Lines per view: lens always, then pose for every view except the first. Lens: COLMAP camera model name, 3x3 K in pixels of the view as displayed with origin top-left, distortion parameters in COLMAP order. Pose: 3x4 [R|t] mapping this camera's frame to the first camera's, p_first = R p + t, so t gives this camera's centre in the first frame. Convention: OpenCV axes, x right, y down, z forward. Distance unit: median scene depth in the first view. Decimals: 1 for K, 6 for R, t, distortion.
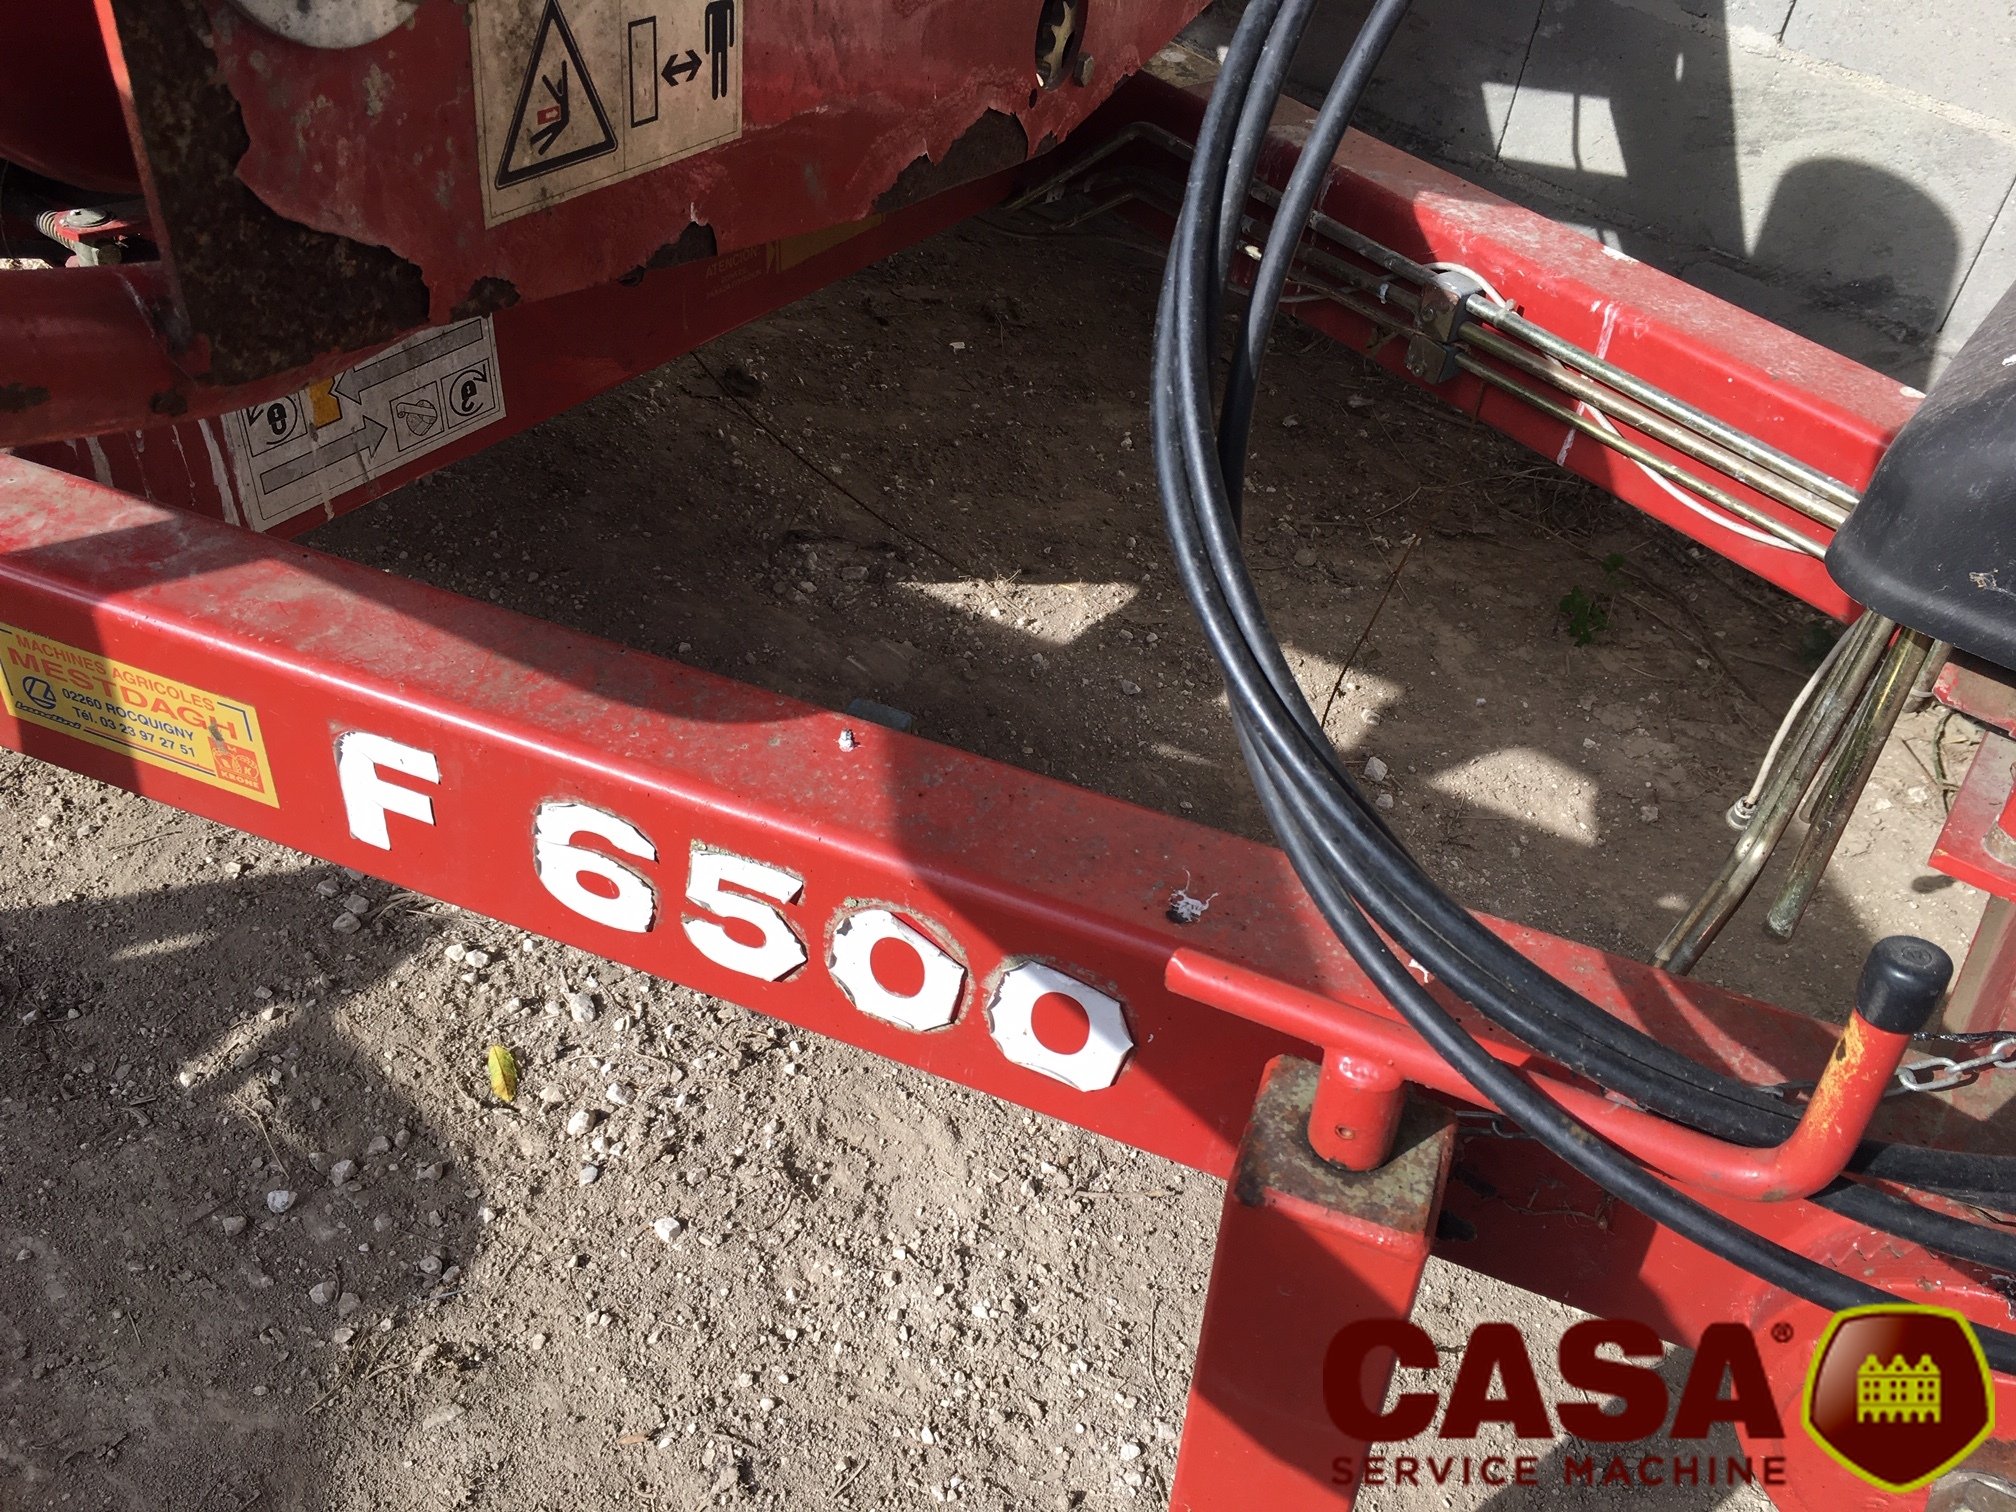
lens RADIAL K [[1713.4, 0, 1008.0], [0, 1713.4, 756.0], [0, 0, 1]] dist [0.103015, -0.097144]
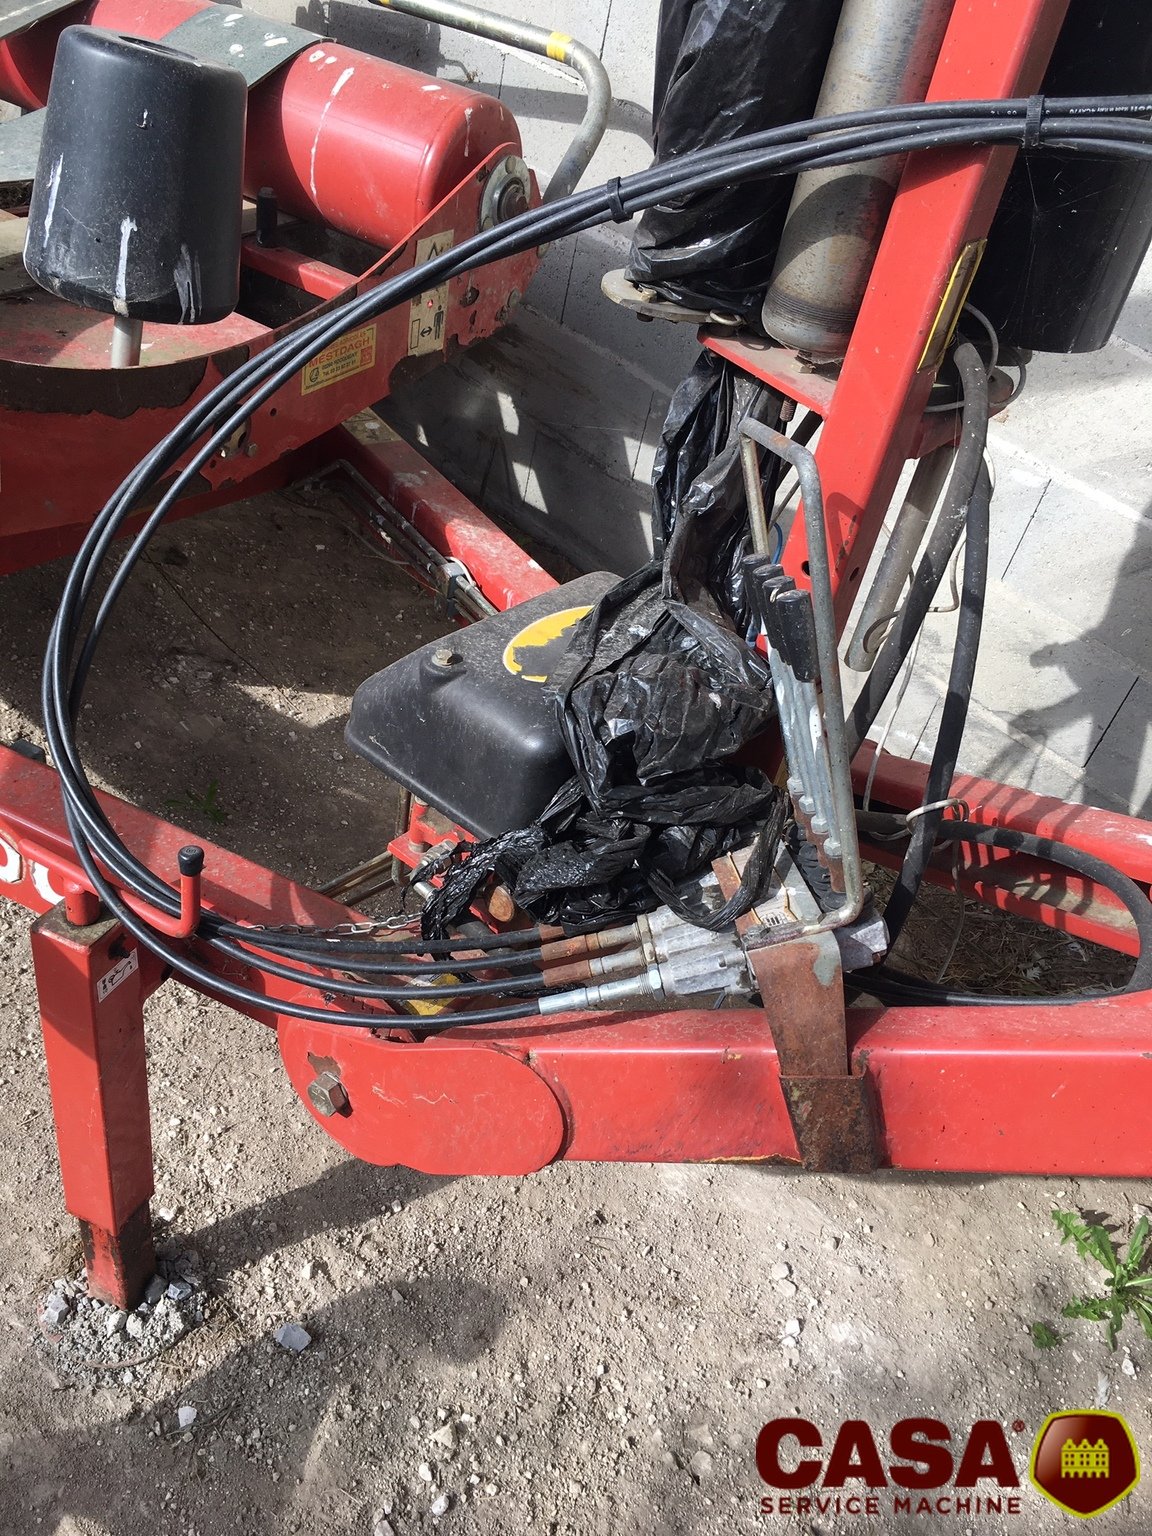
lens RADIAL K [[1305.4, 0, 576.0], [0, 1305.4, 768.0], [0, 0, 1]] dist [0.103015, -0.097144]
pose [[0.993942, 0.109899, 0.000859, 0.312301], [-0.109806, 0.993372, -0.033979, -0.008121], [-0.004587, 0.033679, 0.999422, -0.364380]]
